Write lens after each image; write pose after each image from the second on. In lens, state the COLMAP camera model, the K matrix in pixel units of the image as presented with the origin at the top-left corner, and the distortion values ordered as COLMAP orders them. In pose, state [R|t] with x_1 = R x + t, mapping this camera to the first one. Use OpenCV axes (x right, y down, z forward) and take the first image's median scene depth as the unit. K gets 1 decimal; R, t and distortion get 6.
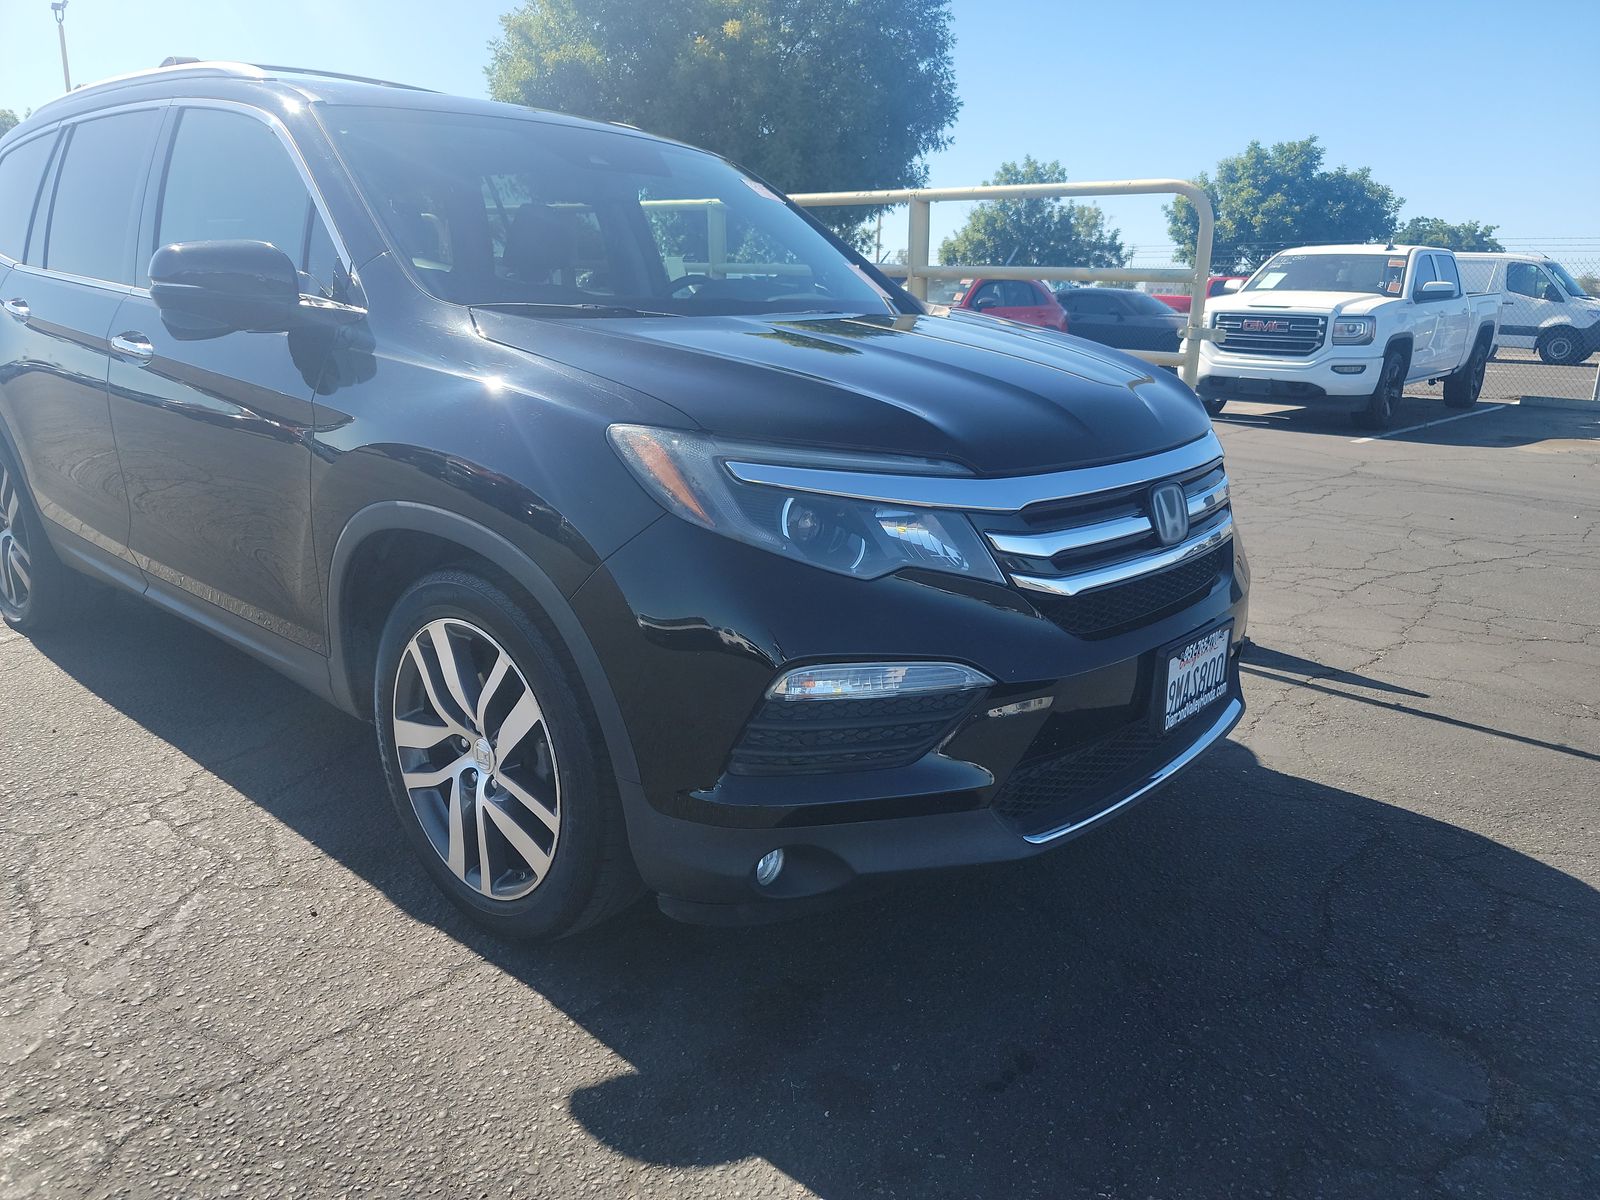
lens RADIAL K [[1118.6, 0, 808.1], [0, 1118.6, 599.9], [0, 0, 1]] dist [0.018442, -0.017212]
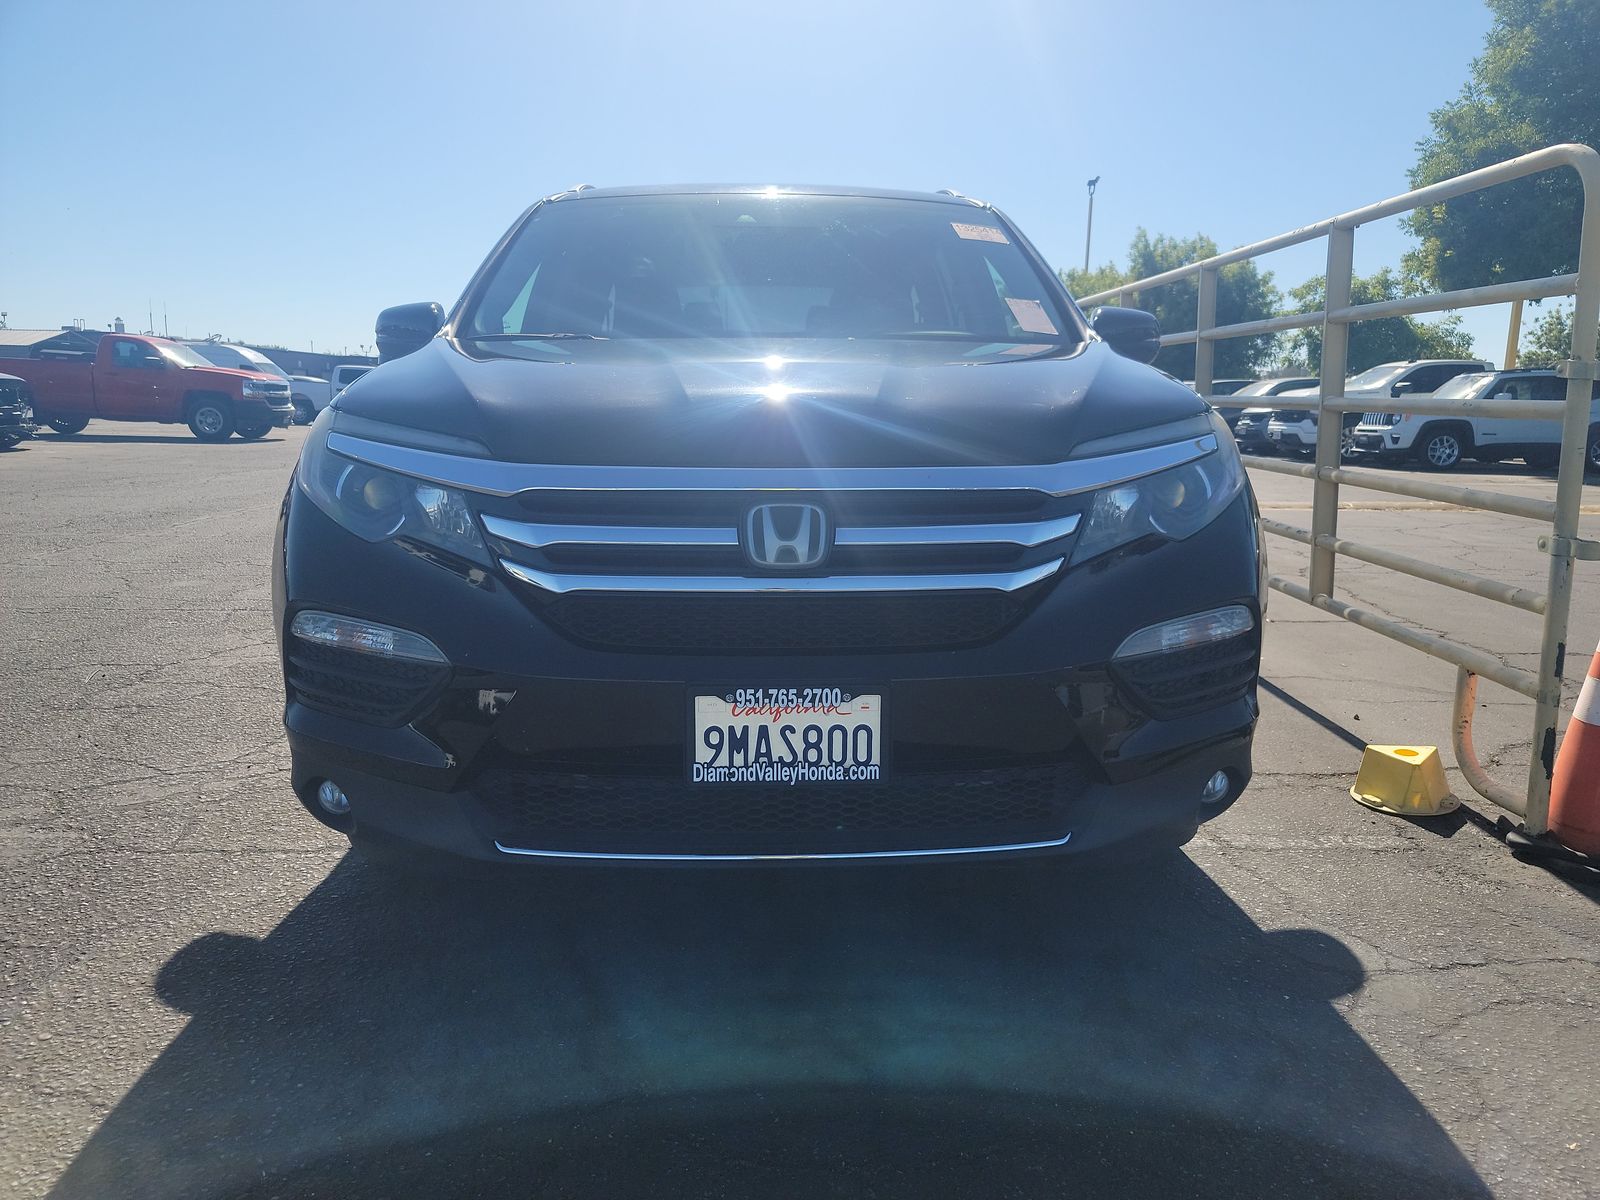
lens RADIAL K [[1118.6, 0, 799.2], [0, 1118.6, 604.7], [0, 0, 1]] dist [0.018442, -0.017212]
pose [[0.688904, 0.114707, -0.715718, 1.030989], [-0.185551, 0.982407, -0.021150, -0.011477], [0.700701, 0.147373, 0.698069, 0.500964]]
